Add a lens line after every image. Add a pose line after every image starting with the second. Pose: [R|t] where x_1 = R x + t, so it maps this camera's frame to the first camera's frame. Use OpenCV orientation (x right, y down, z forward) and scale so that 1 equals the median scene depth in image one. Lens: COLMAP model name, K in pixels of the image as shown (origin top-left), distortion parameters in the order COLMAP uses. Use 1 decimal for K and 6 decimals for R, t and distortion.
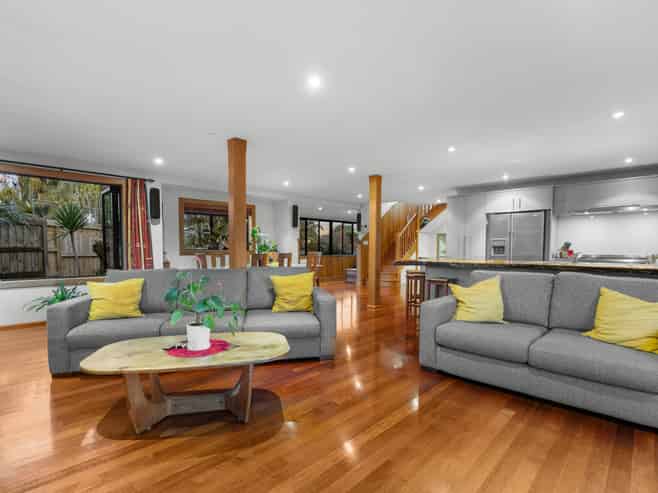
lens RADIAL K [[339.9, 0, 332.3], [0, 339.9, 261.9], [0, 0, 1]] dist [-0.013225, -0.000520]
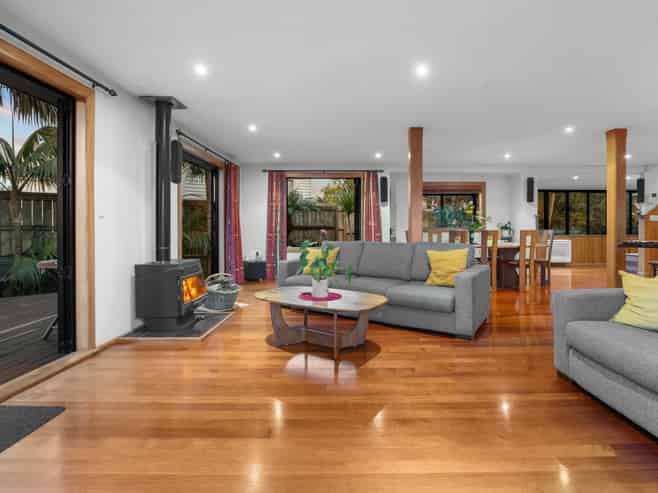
lens RADIAL K [[339.9, 0, 337.5], [0, 339.9, 229.3], [0, 0, 1]] dist [-0.013225, -0.000520]
pose [[0.693437, 0.002945, -0.720511, 0.245779], [-0.027961, 0.999348, -0.022826, 0.004567], [0.719974, 0.035975, 0.693068, 0.036012]]
